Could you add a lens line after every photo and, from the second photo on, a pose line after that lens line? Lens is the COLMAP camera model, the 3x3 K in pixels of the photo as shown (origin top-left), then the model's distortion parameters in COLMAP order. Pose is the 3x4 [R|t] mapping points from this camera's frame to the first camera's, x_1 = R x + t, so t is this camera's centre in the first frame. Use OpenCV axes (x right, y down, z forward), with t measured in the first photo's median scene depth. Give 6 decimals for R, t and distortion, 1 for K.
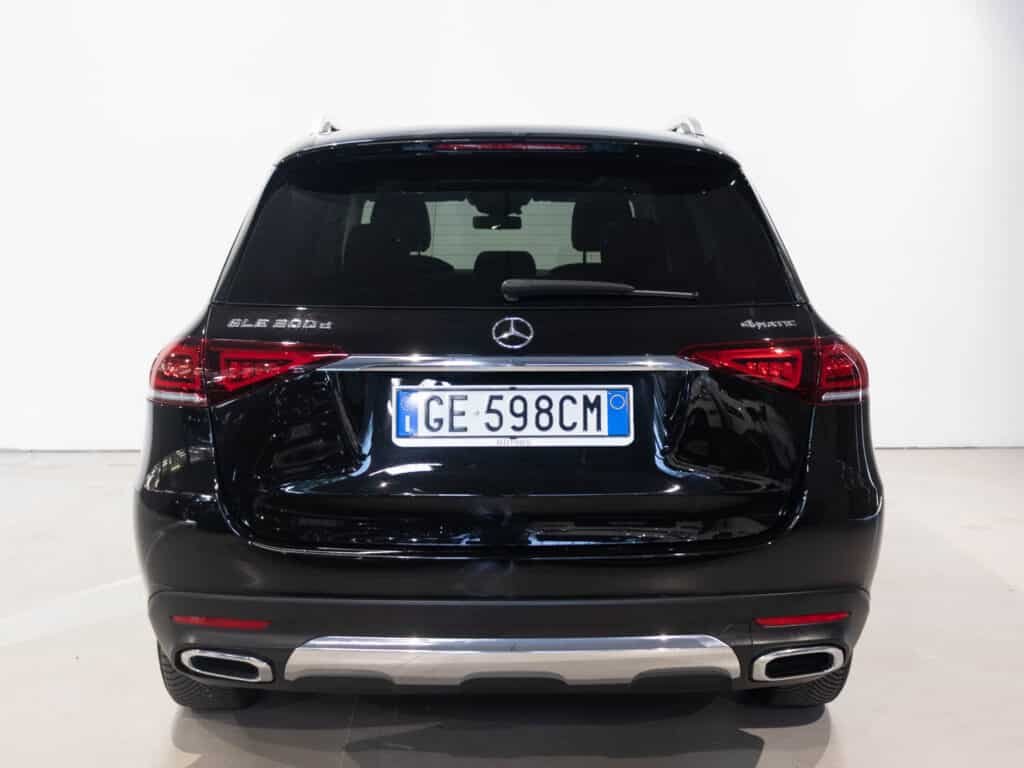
lens RADIAL K [[1092.2, 0, 512.0], [0, 1092.2, 383.0], [0, 0, 1]] dist [-0.082630, 0.000000]
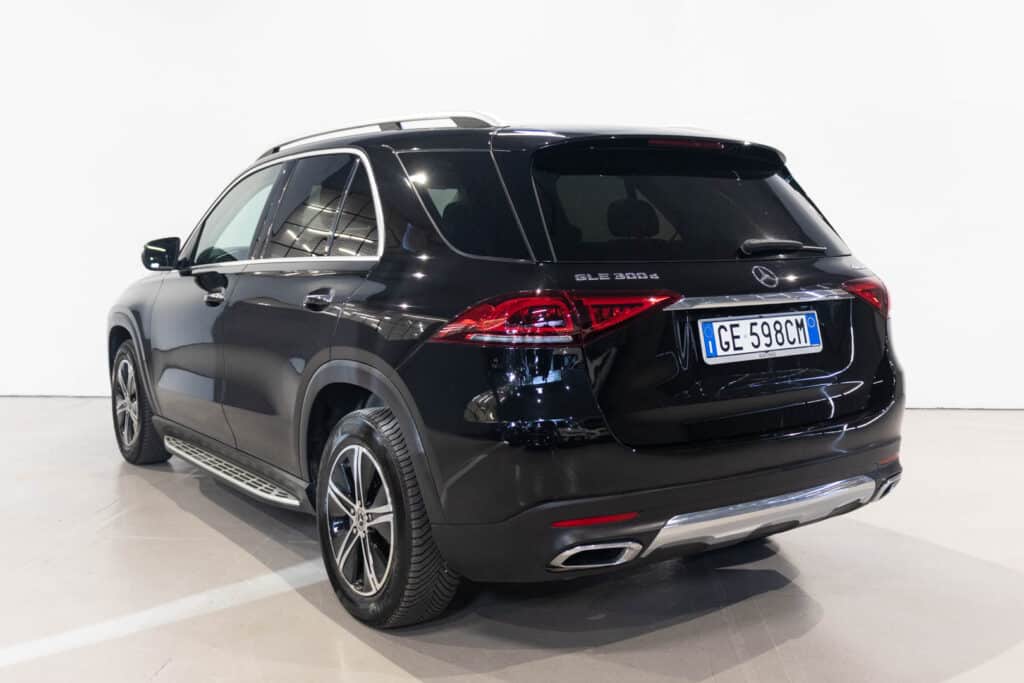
lens RADIAL K [[1001.3, 0, 512.3], [0, 1001.3, 340.9], [0, 0, 1]] dist [0.001922, 0.000000]
pose [[0.855494, -0.068665, 0.513239, -0.928004], [0.079447, 0.996839, 0.000937, 0.009086], [-0.511681, 0.039974, 0.858245, 0.068646]]
